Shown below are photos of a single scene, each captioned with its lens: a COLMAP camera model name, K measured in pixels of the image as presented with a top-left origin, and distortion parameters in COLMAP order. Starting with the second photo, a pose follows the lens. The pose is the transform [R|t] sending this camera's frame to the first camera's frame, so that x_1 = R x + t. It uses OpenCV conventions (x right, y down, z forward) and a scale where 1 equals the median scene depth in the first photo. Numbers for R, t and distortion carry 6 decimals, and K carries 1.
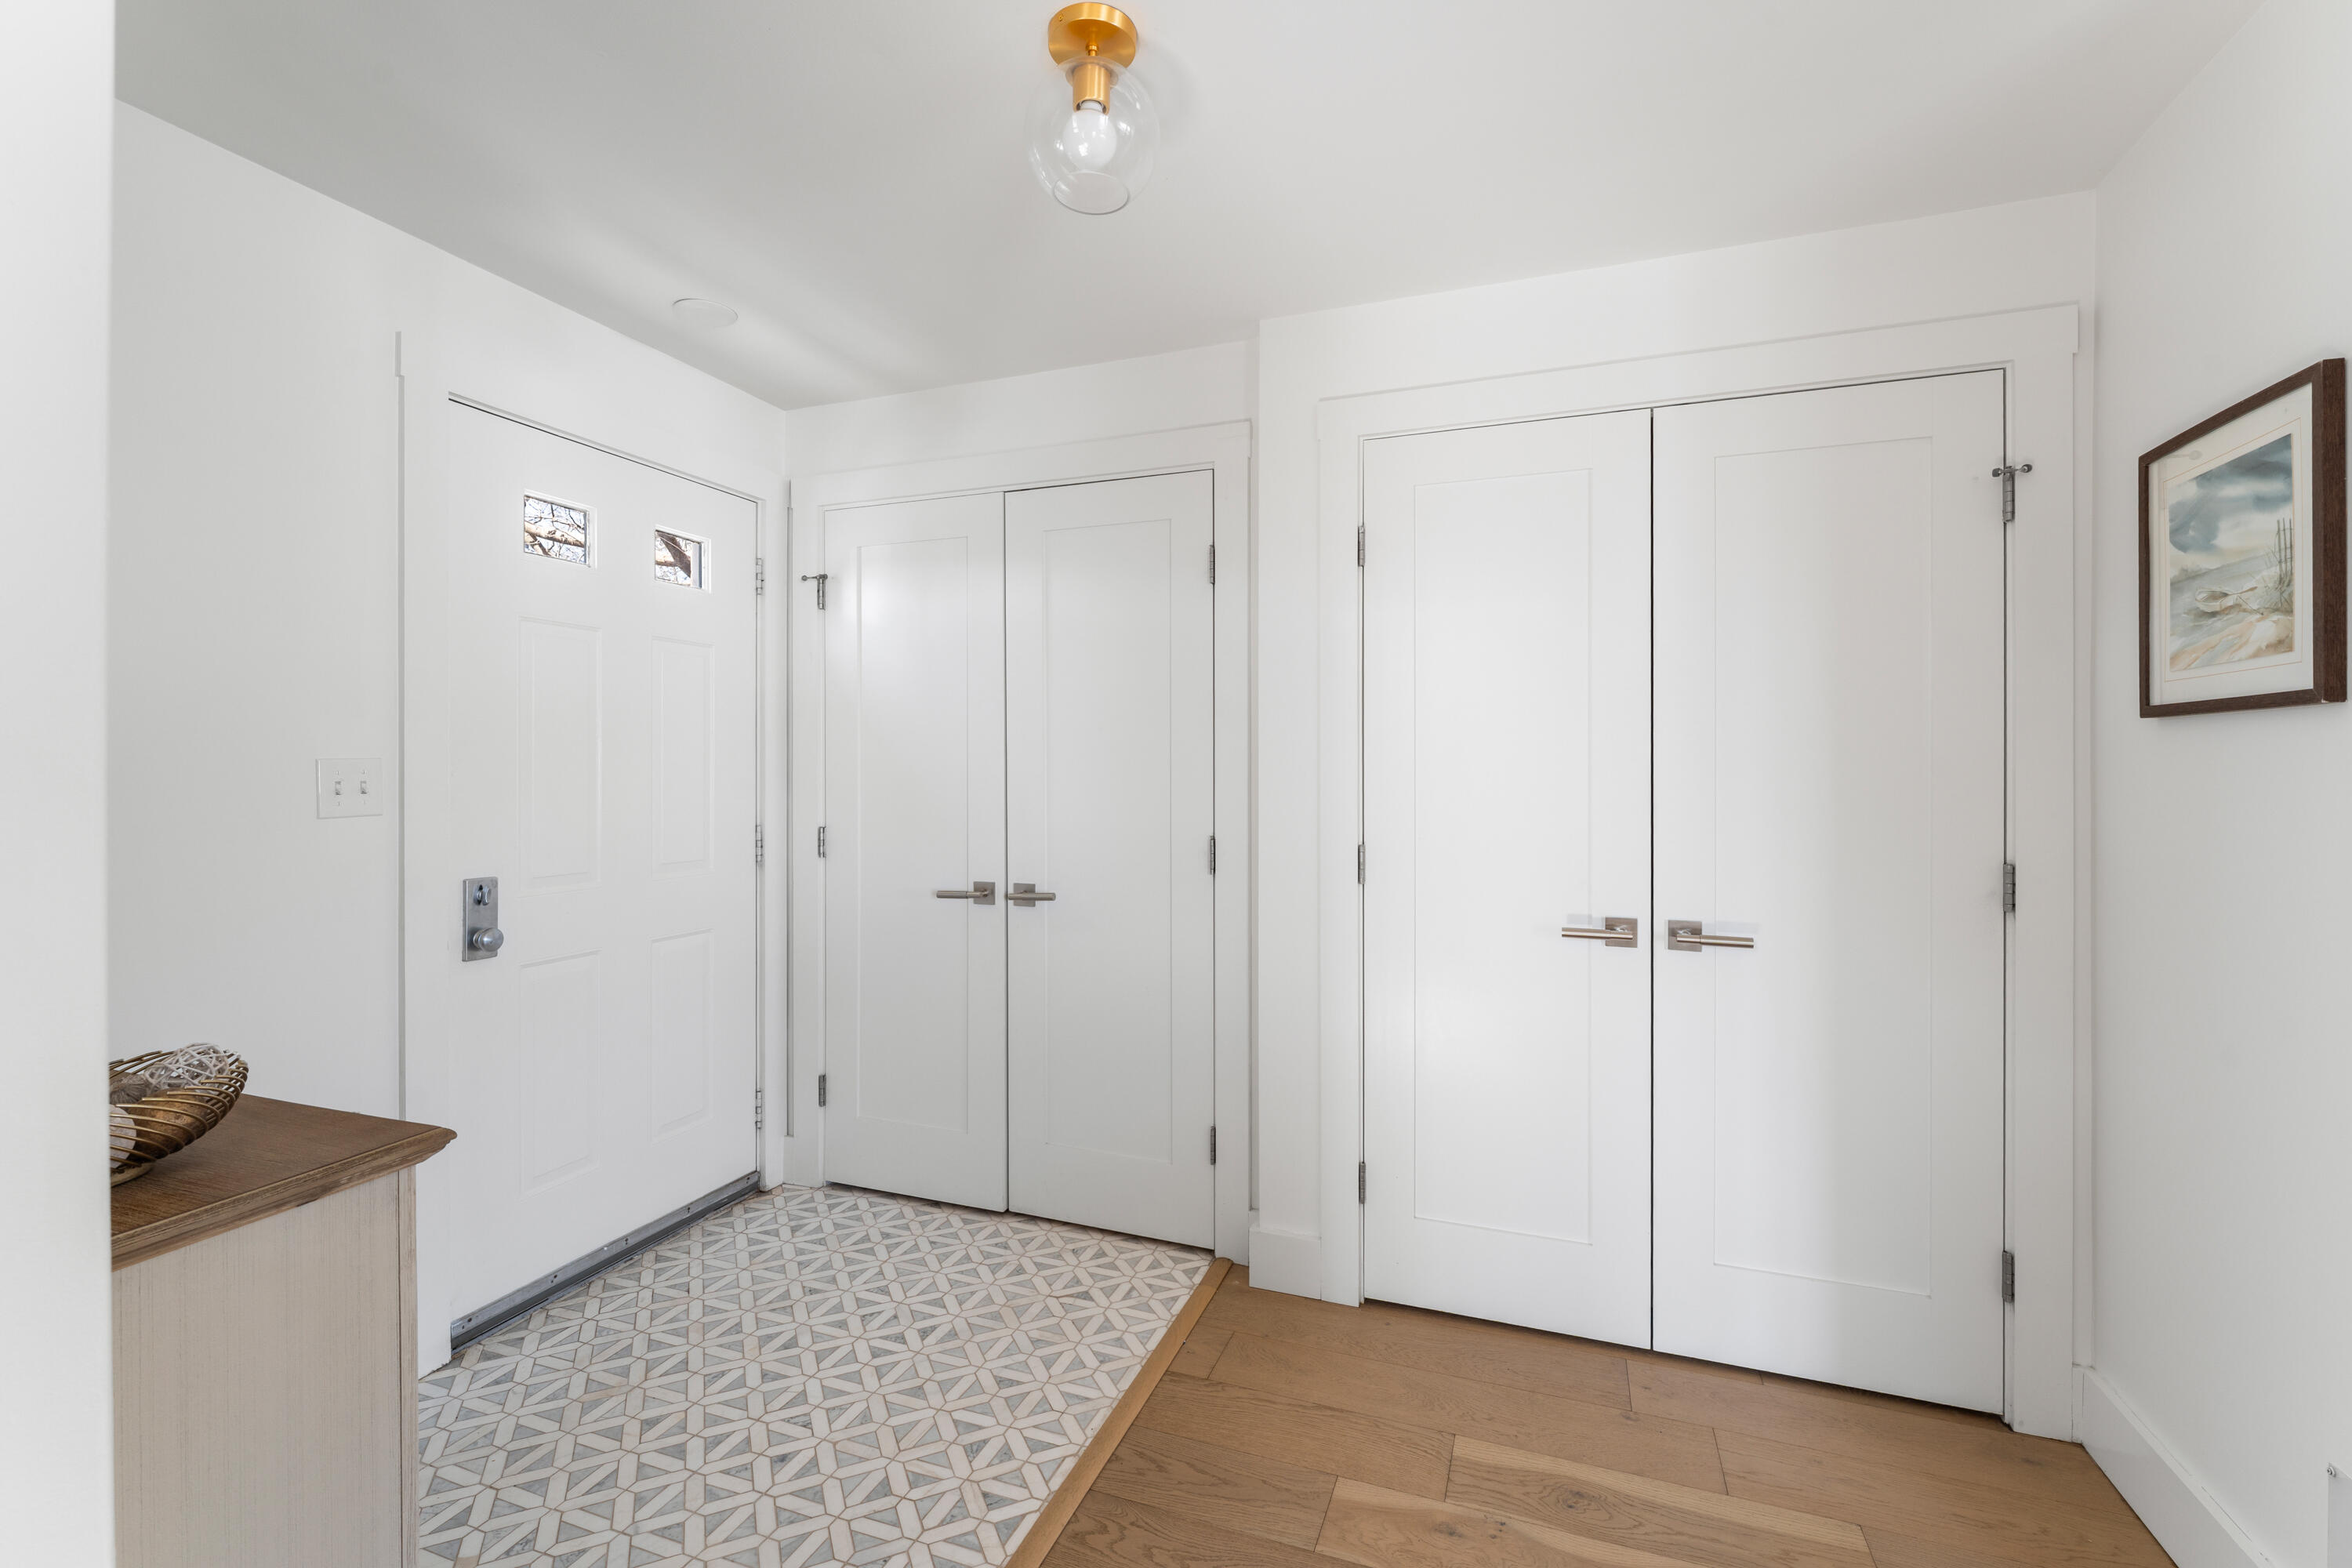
lens RADIAL K [[982.5, 0, 1180.2], [0, 982.5, 778.0], [0, 0, 1]] dist [-0.001314, -0.000229]
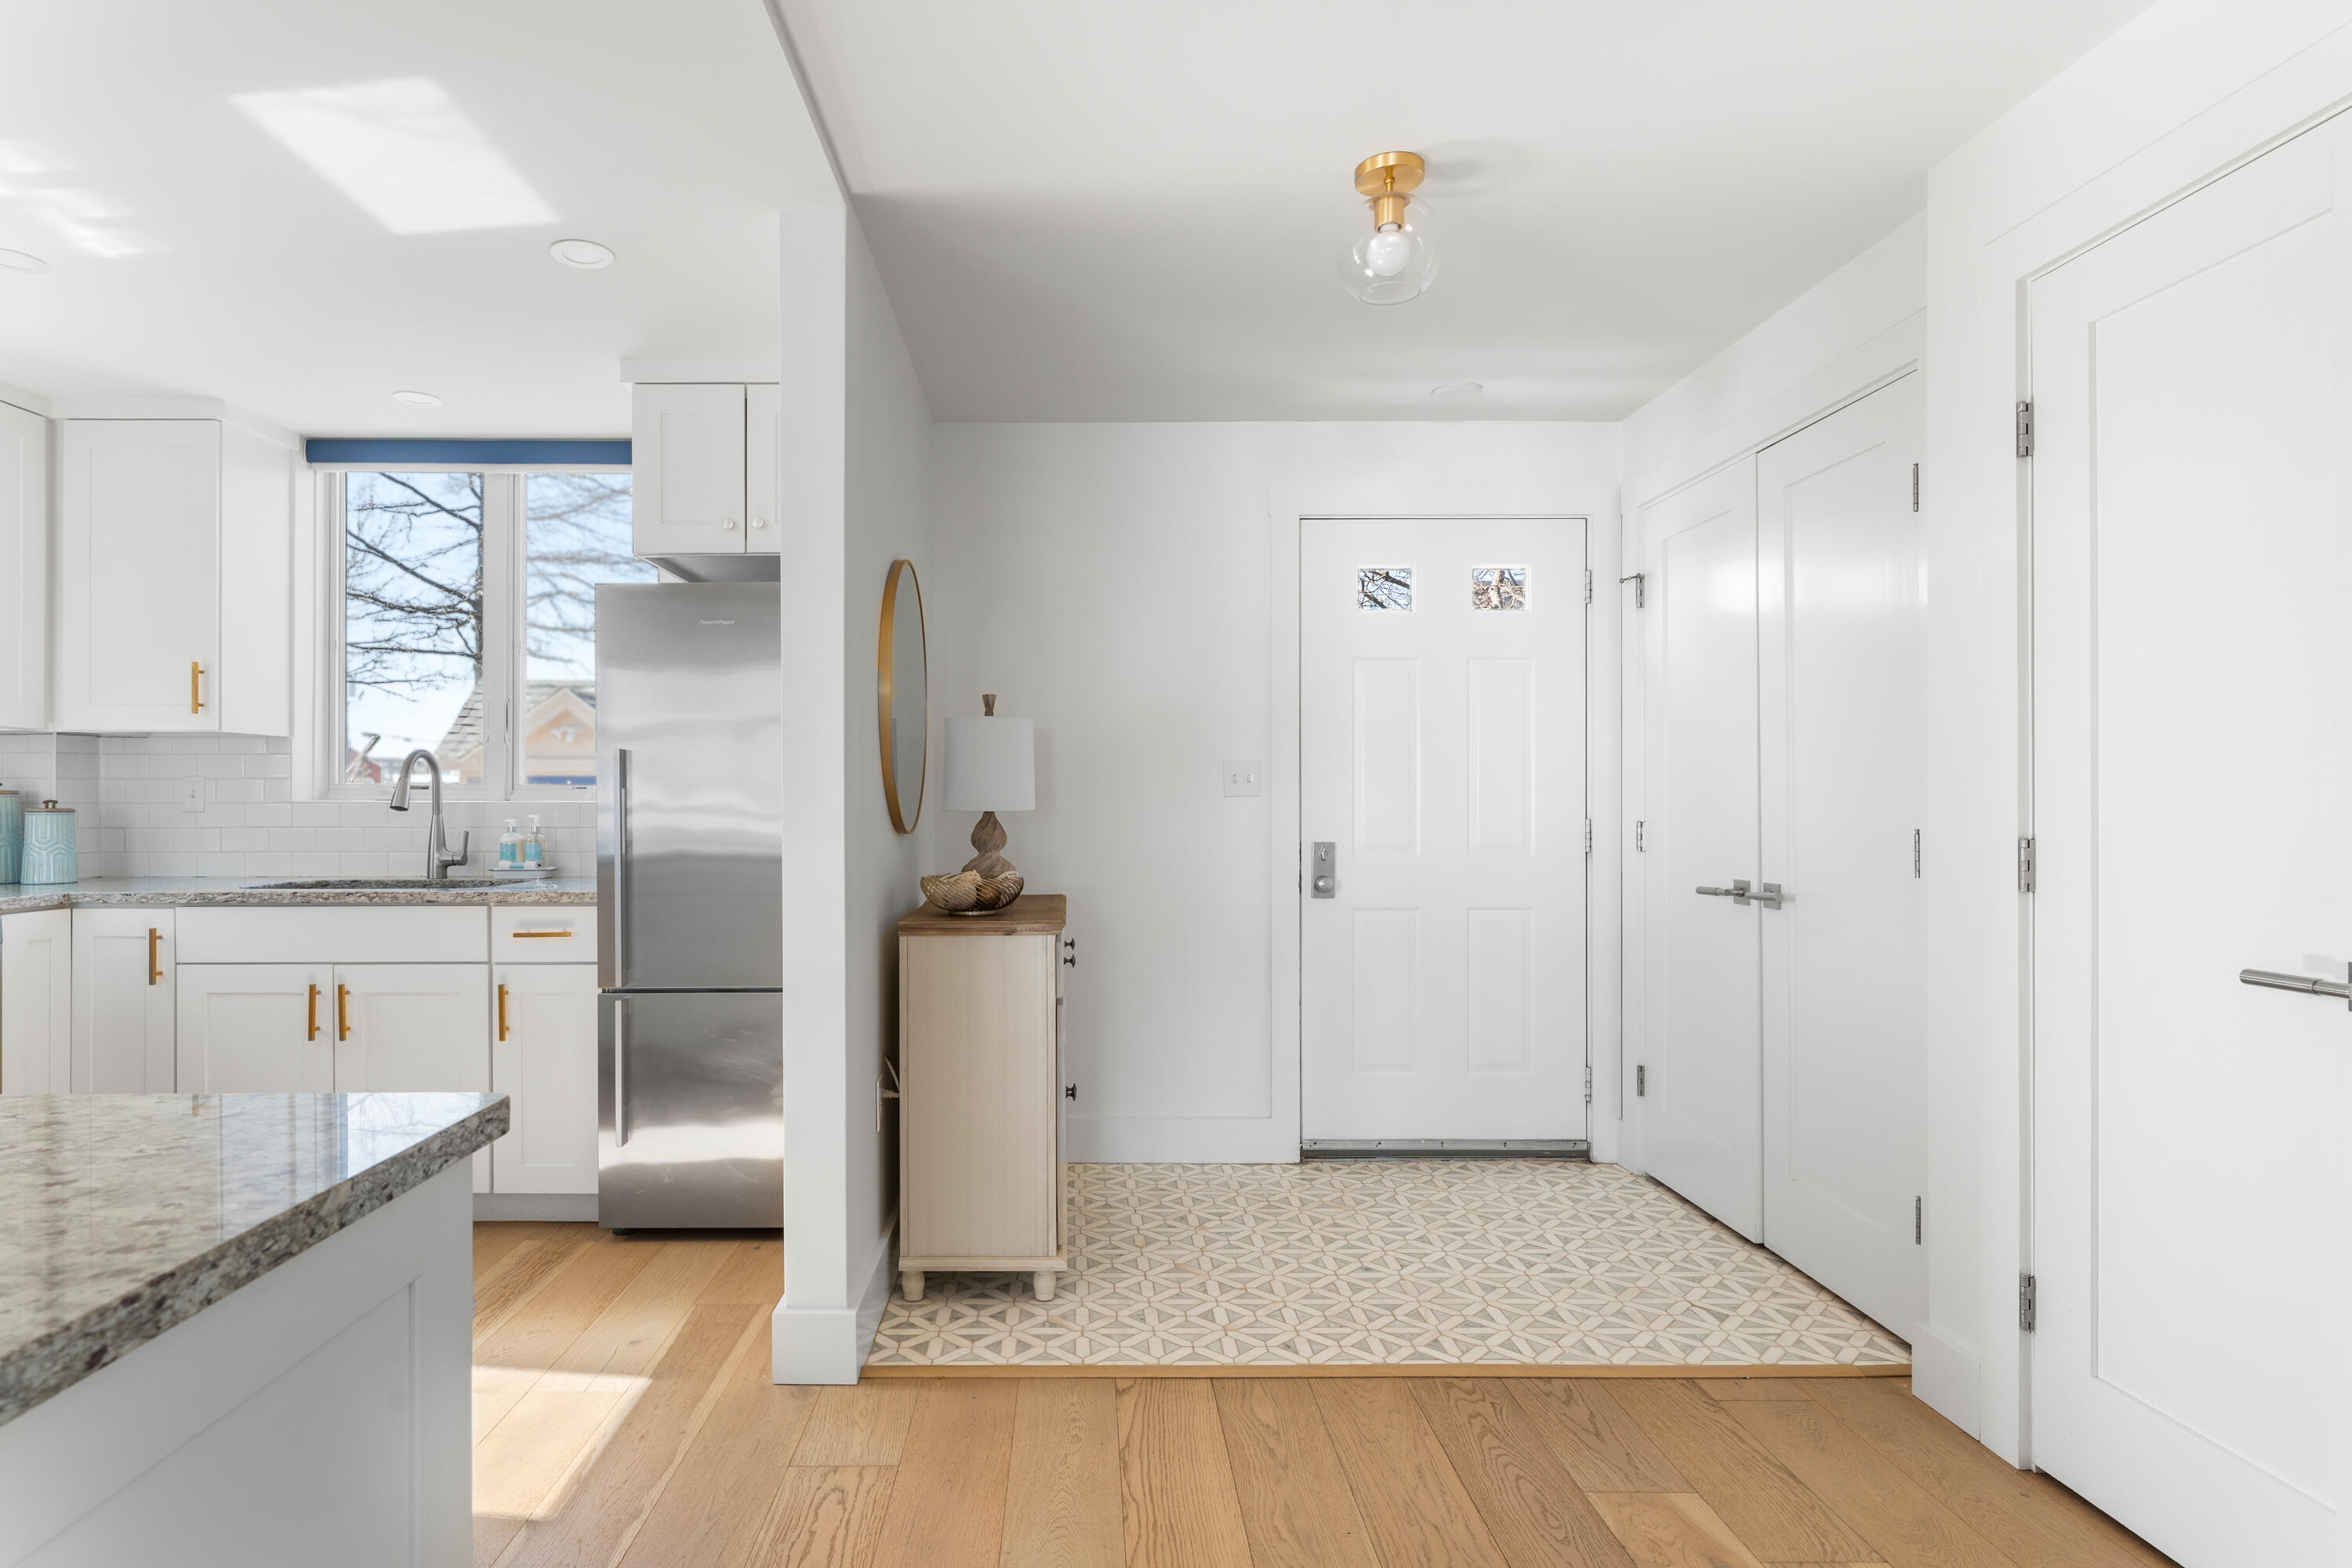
lens RADIAL K [[1180.3, 0, 1170.6], [0, 1180.3, 799.6], [0, 0, 1]] dist [0.003292, 0.000931]
pose [[0.422834, -0.004176, -0.906198, 0.671301], [-0.001482, 0.999985, -0.005299, 0.042683], [0.906206, 0.003583, 0.422821, 0.050247]]
